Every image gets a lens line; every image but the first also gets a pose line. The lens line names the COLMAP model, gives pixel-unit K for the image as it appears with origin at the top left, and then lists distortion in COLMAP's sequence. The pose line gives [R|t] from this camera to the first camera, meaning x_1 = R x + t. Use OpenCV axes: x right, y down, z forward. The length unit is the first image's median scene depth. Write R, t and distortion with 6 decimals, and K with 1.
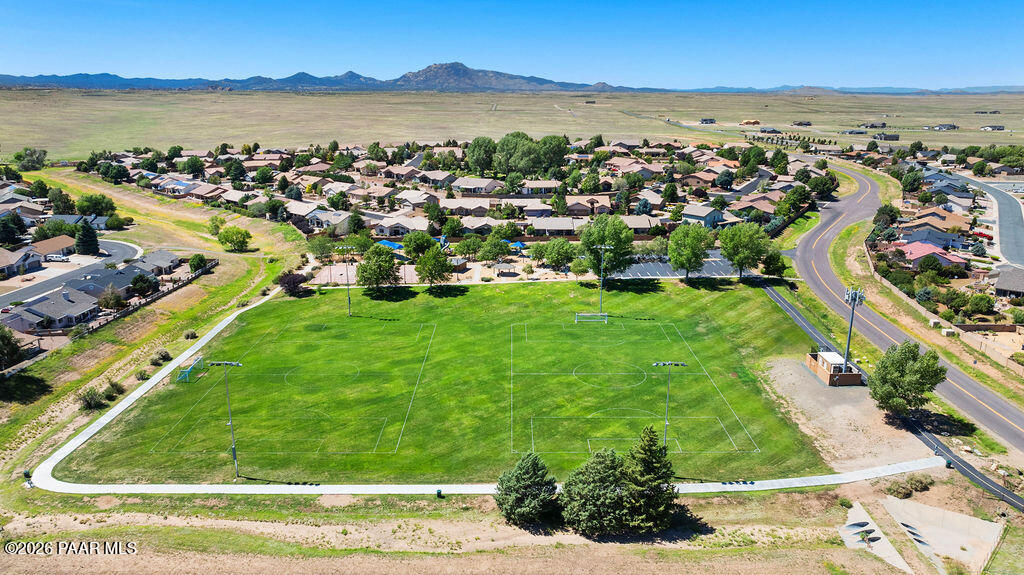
lens RADIAL K [[719.7, 0, 521.4], [0, 719.7, 333.2], [0, 0, 1]] dist [-0.014264, -0.005751]
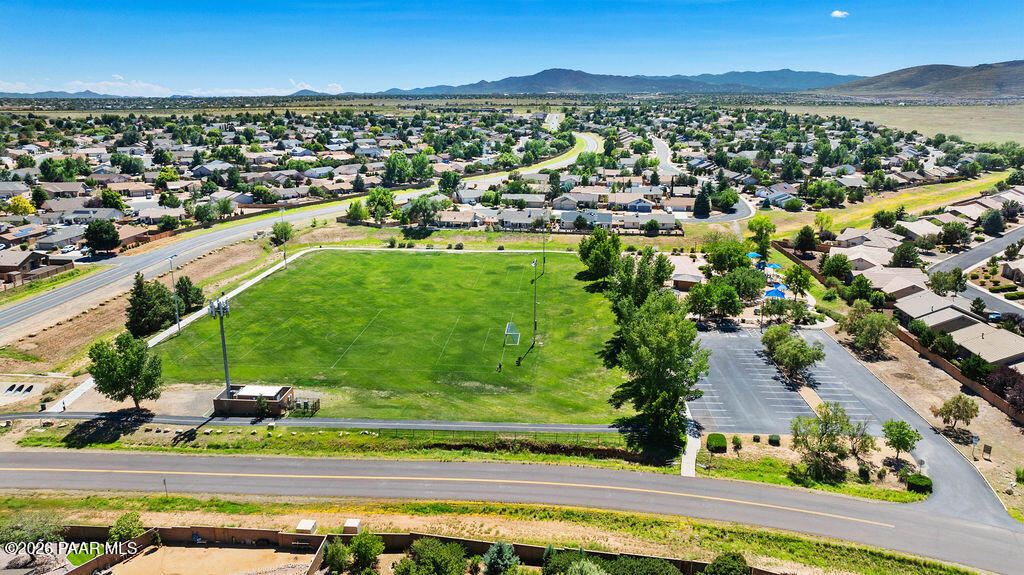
lens RADIAL K [[719.3, 0, 511.4], [0, 719.3, 283.7], [0, 0, 1]] dist [-0.020120, 0.009102]
pose [[-0.087653, 0.250419, -0.964162, 1.001917], [-0.321067, 0.909133, 0.265315, -0.334952], [0.942991, 0.332816, 0.000713, 1.039453]]
